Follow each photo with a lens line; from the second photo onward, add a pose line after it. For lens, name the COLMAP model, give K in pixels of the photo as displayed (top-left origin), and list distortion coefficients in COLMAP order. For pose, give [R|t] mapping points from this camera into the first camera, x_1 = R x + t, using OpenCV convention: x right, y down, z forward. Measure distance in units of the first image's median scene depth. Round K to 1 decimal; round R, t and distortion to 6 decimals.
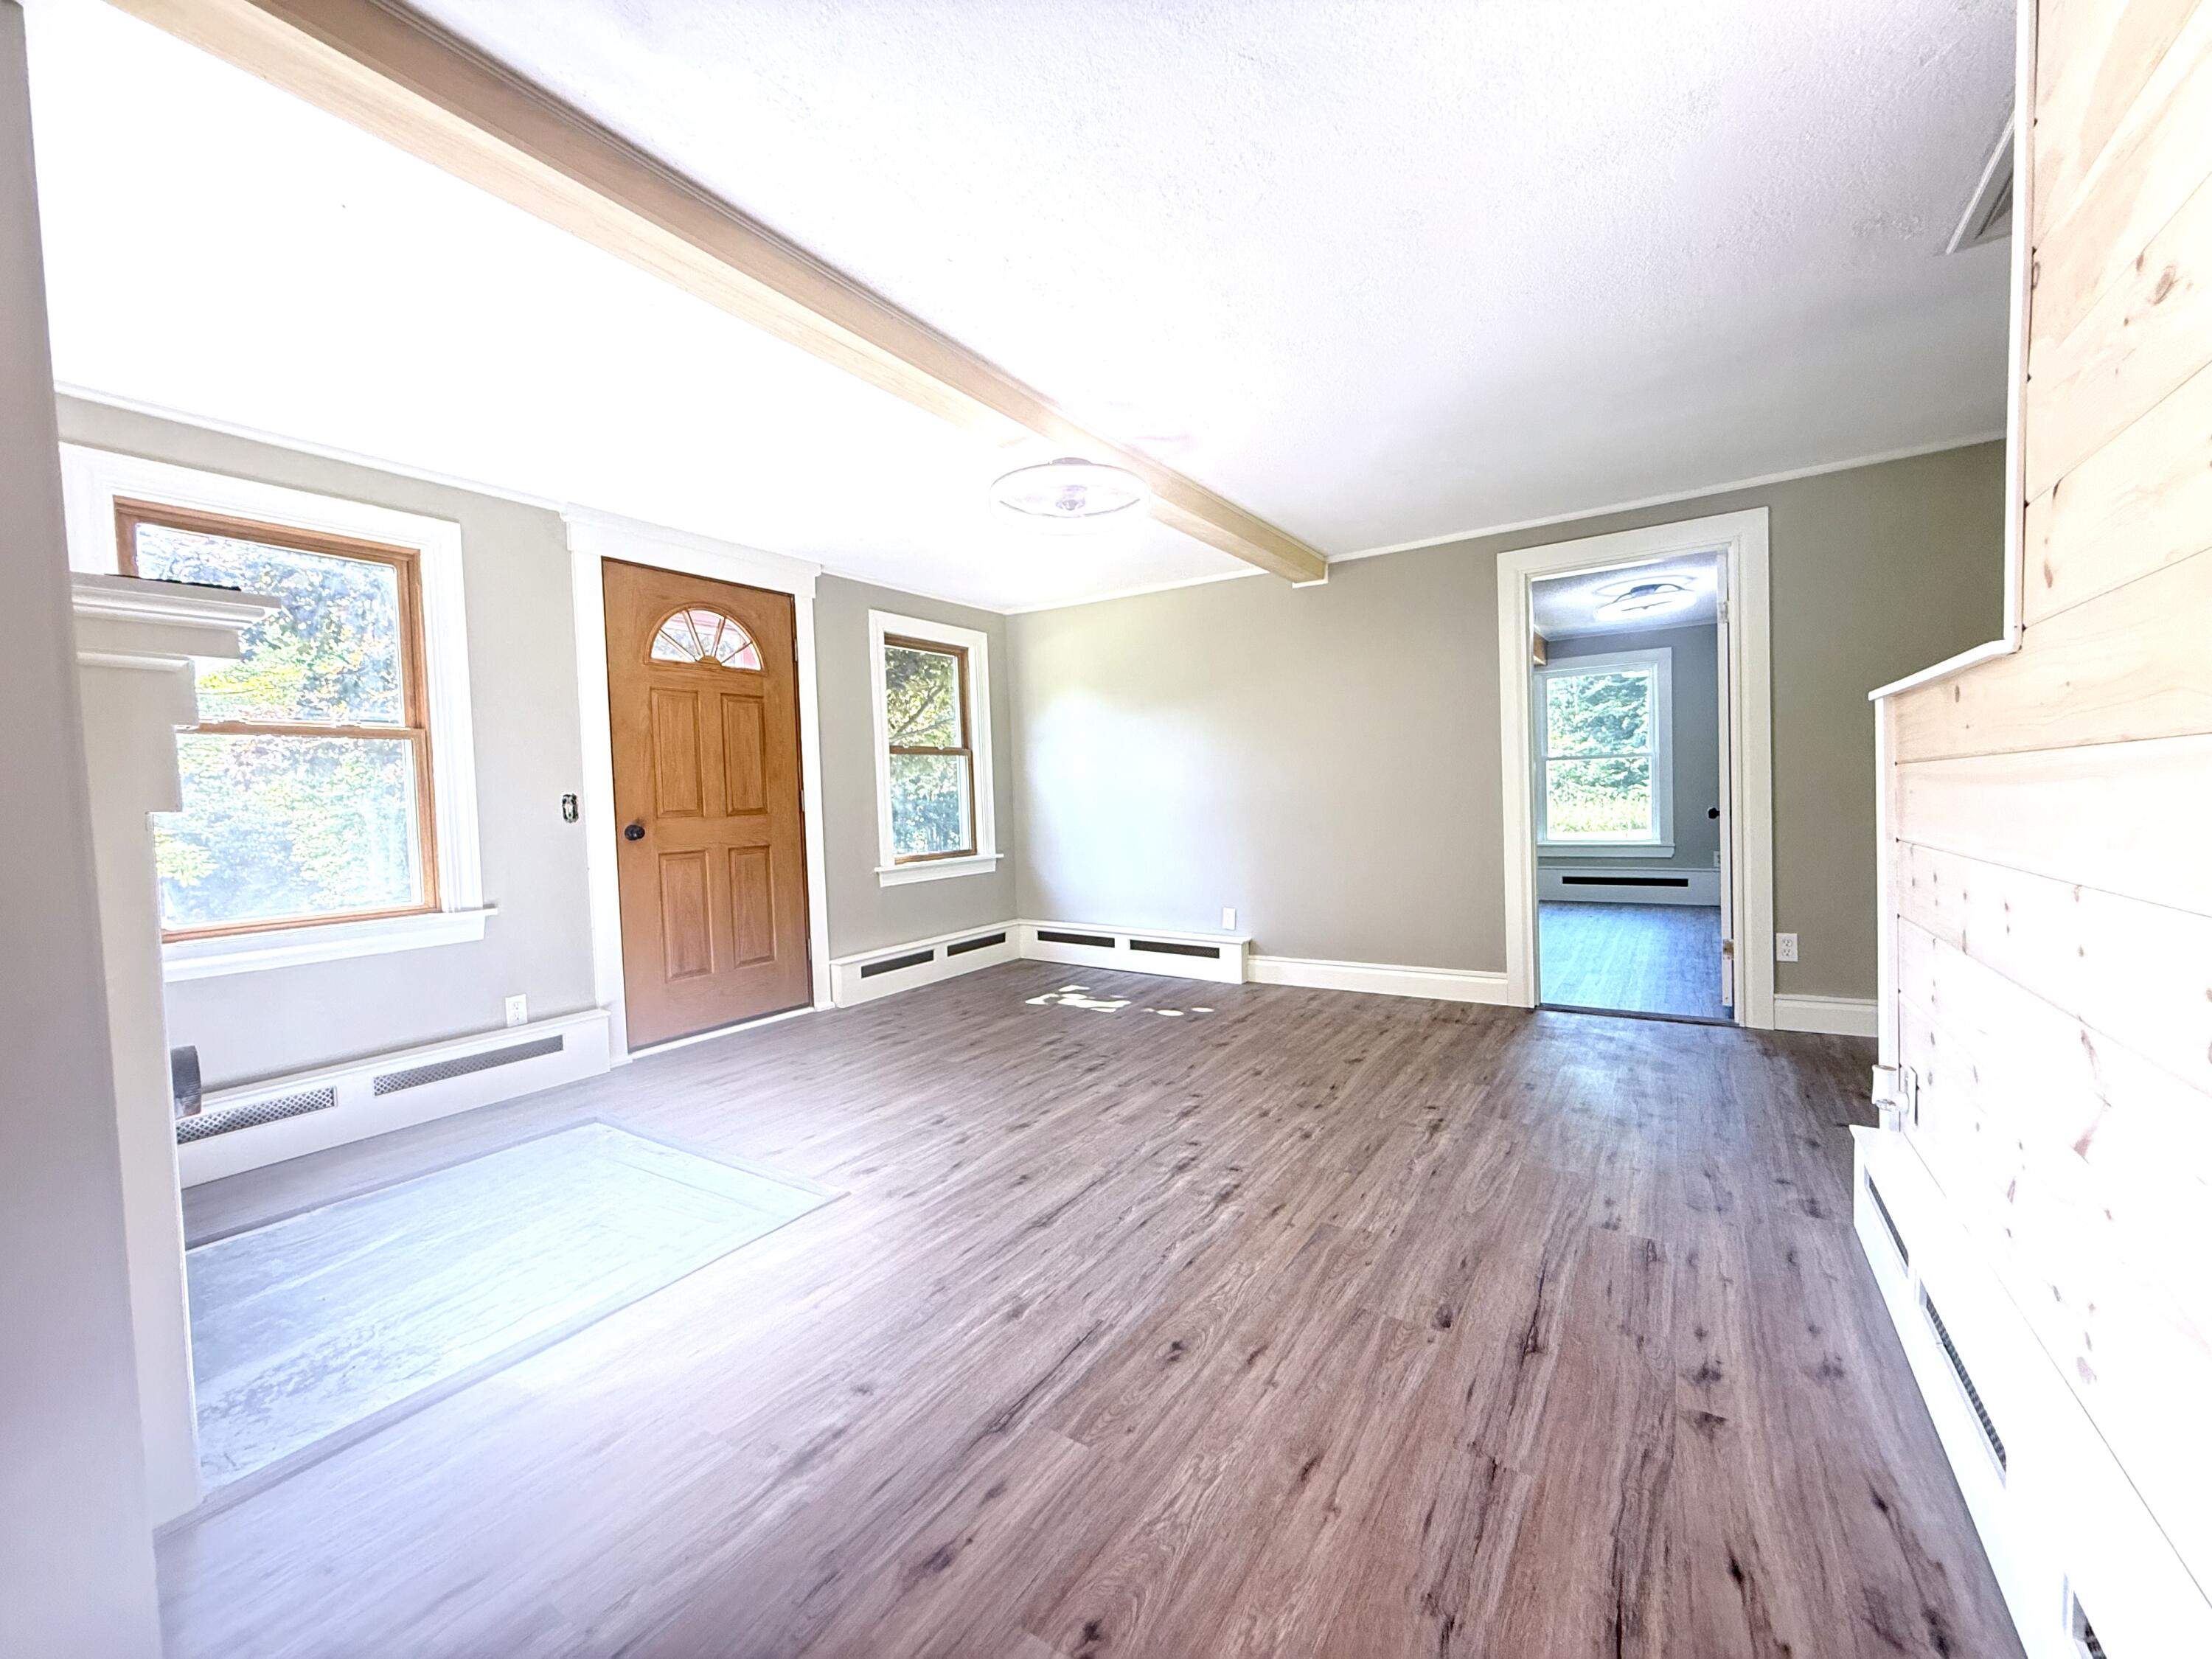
lens RADIAL K [[883.2, 0, 1095.7], [0, 883.2, 832.8], [0, 0, 1]] dist [-0.001459, 0.000534]
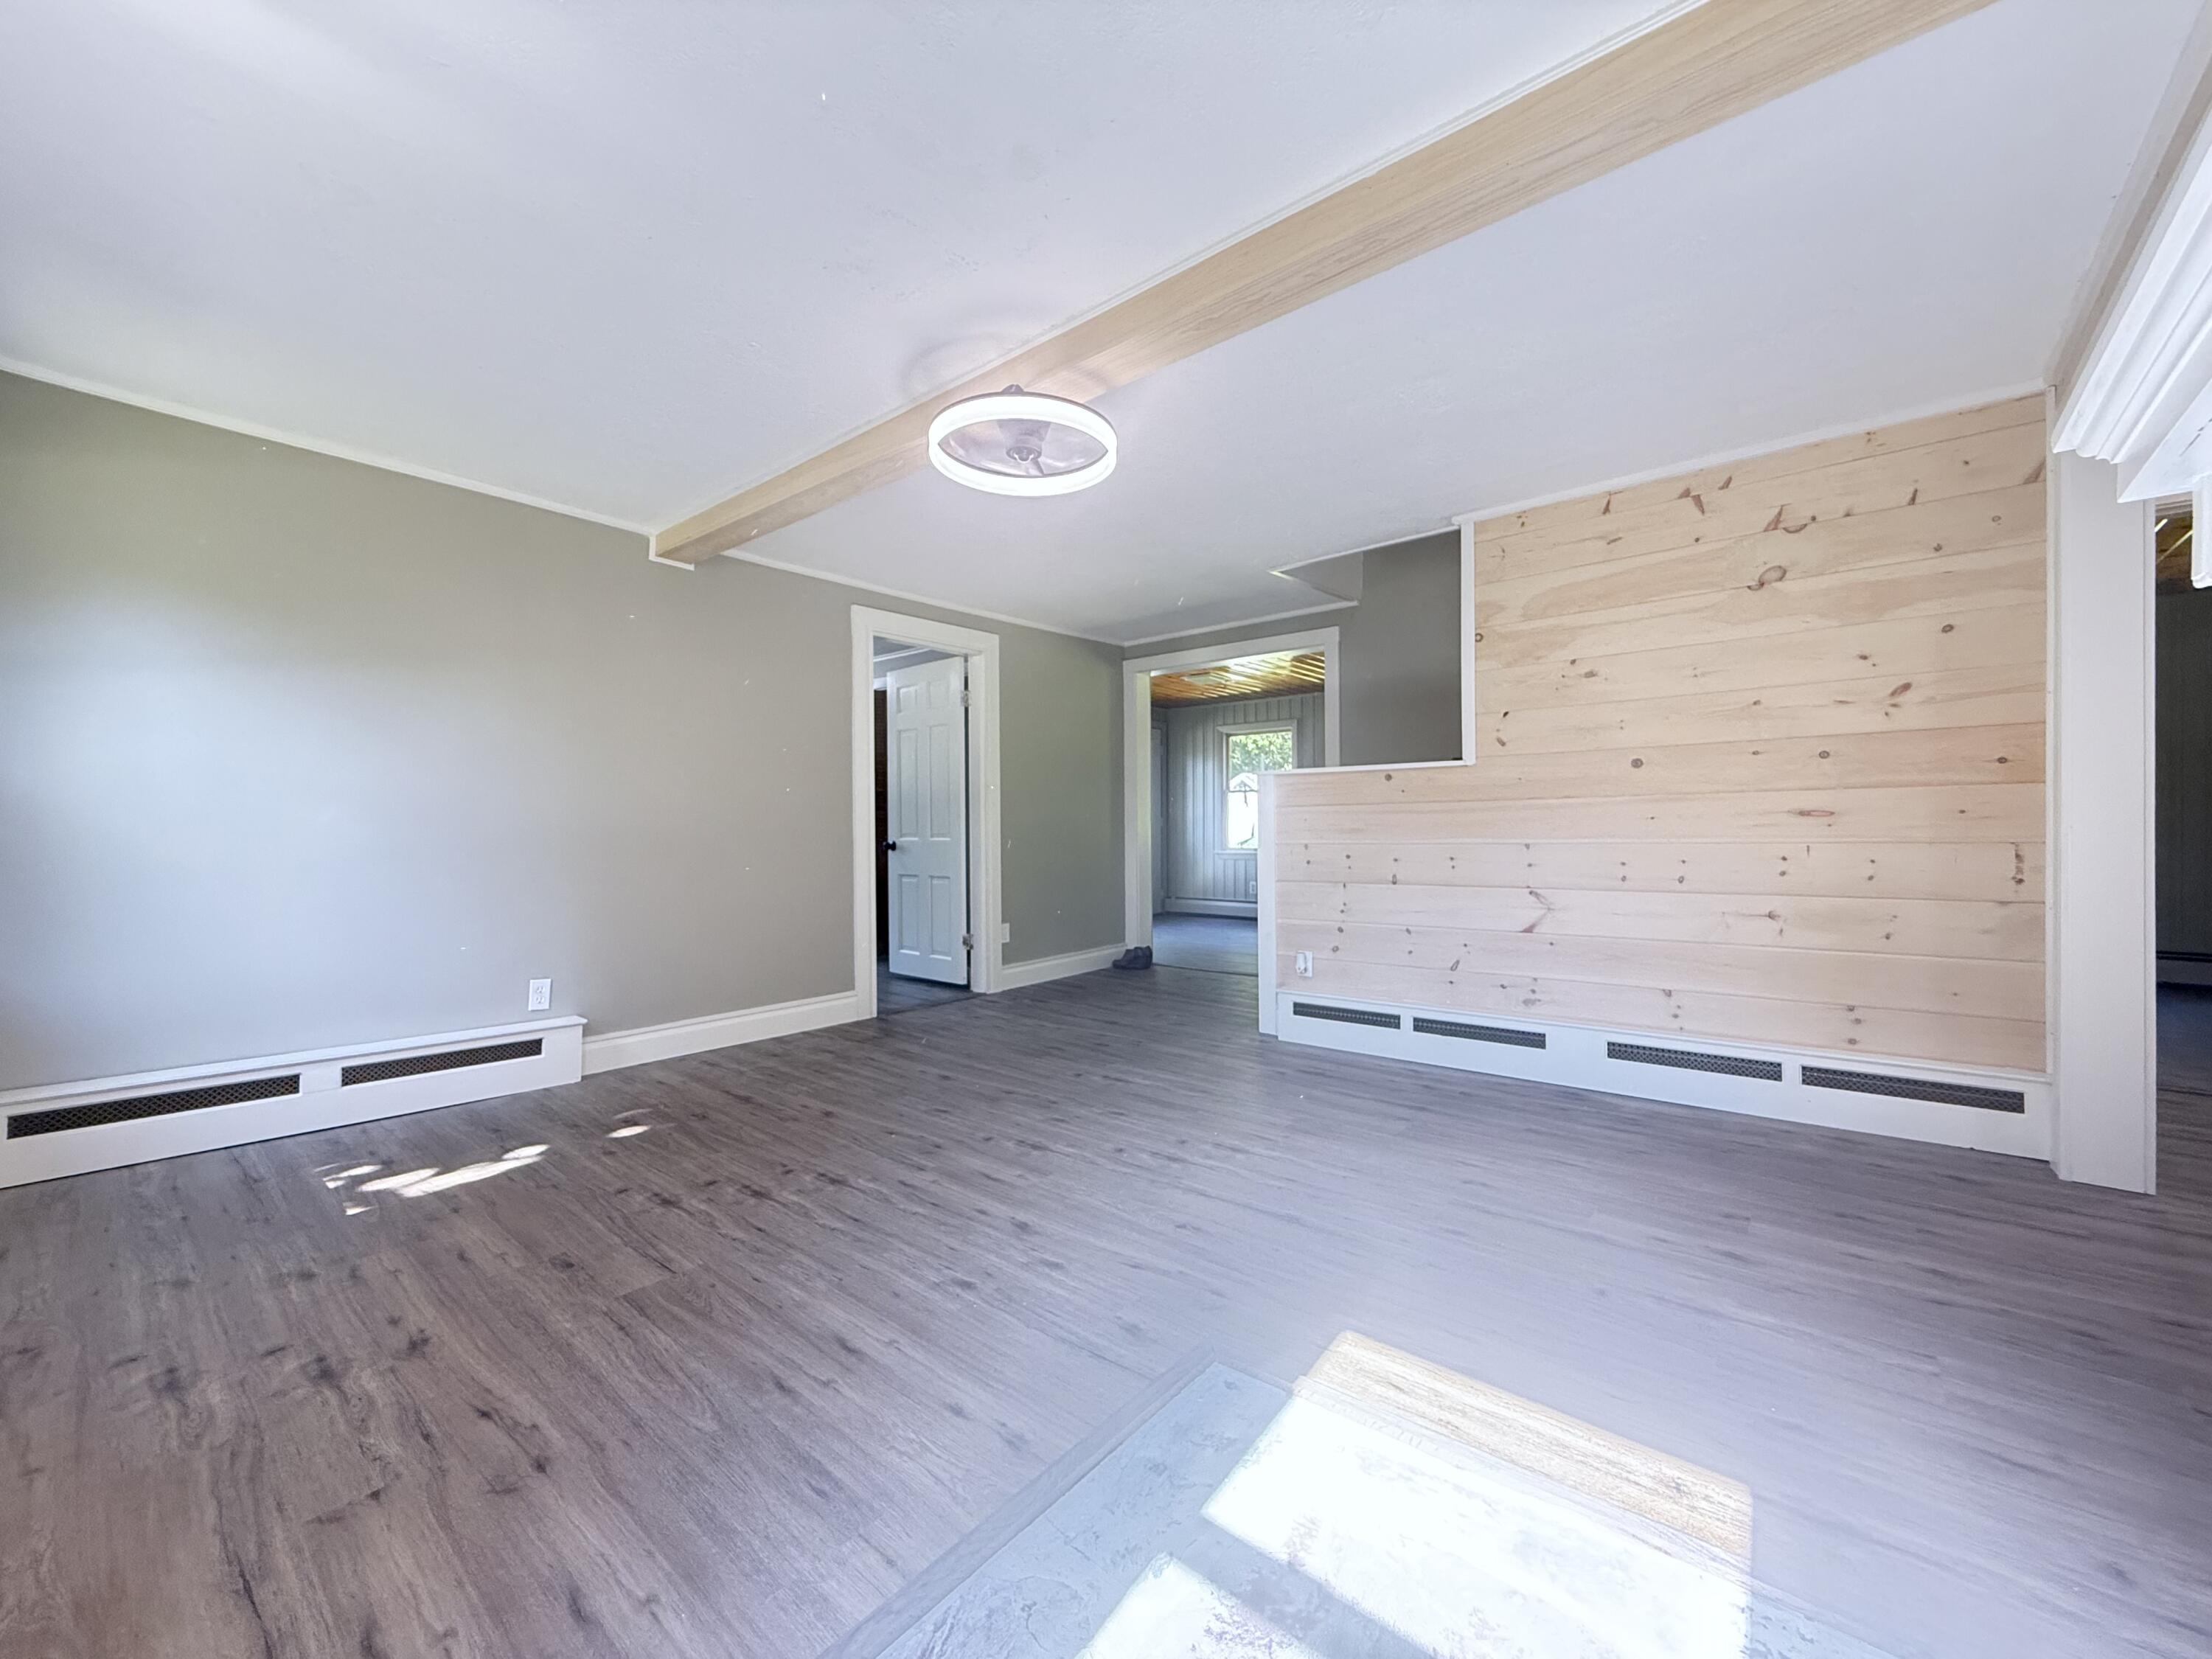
lens RADIAL K [[883.2, 0, 1101.6], [0, 883.2, 826.2], [0, 0, 1]] dist [-0.001459, 0.000534]
pose [[0.117722, 0.036412, 0.992379, -0.722076], [0.043579, 0.998175, -0.041795, 0.021053], [-0.992090, 0.048167, 0.115920, 0.713154]]
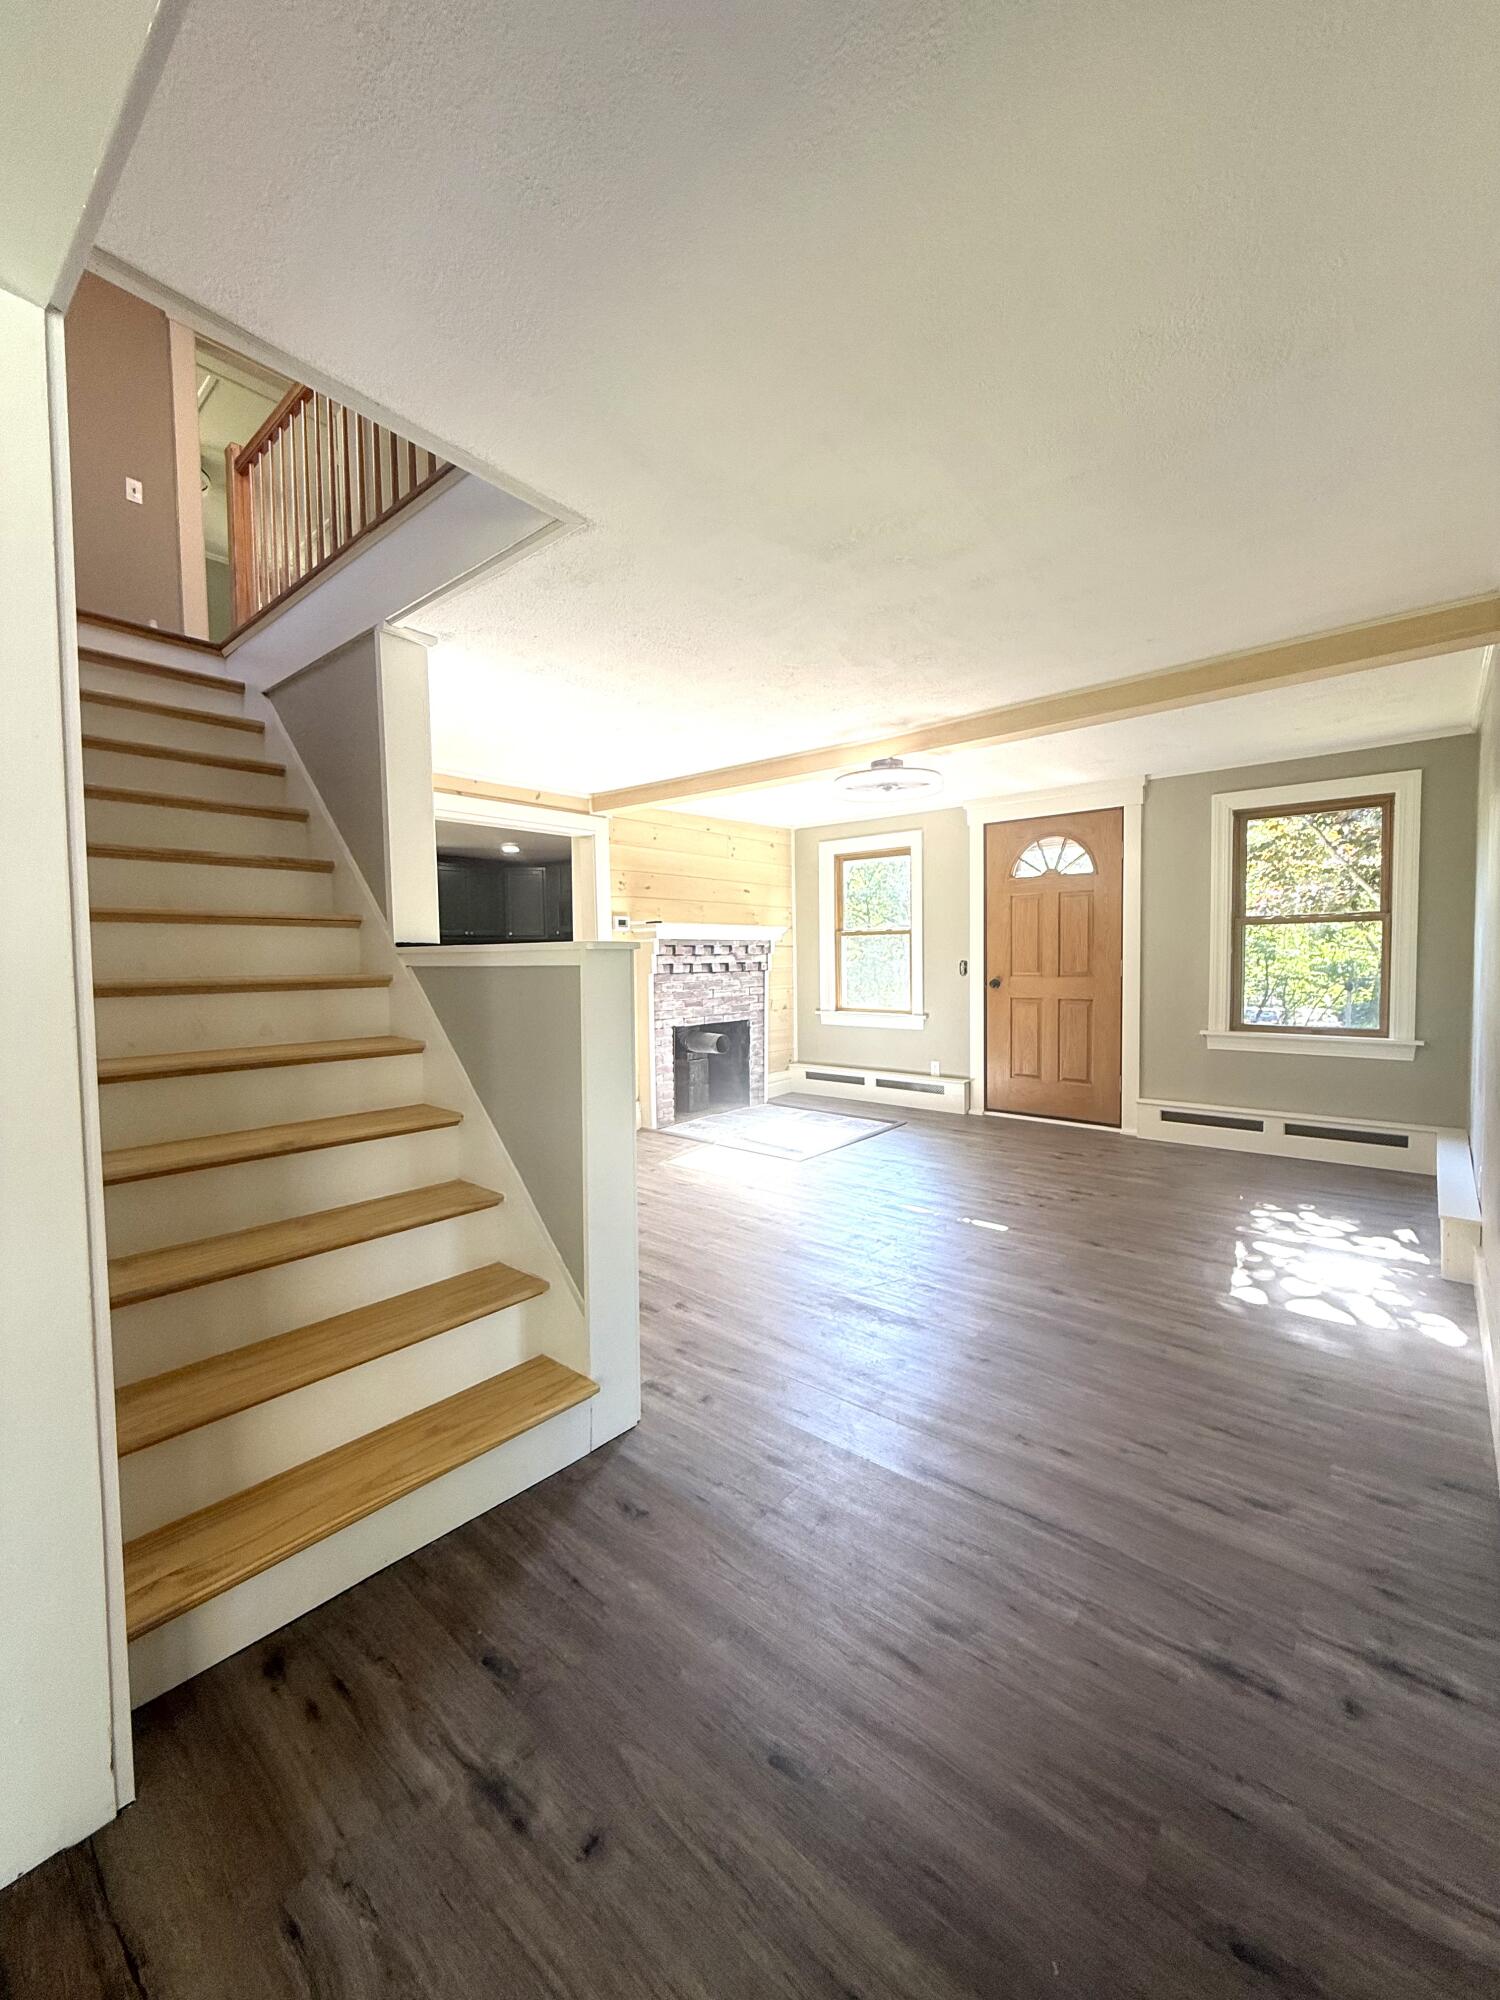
lens RADIAL K [[798.5, 0, 750.2], [0, 798.5, 992.3], [0, 0, 1]] dist [-0.001459, 0.000534]
pose [[-0.123379, 0.084864, -0.988724, 1.160763], [-0.023954, 0.995792, 0.088460, -0.119492], [0.992070, 0.034598, -0.120827, 0.798746]]
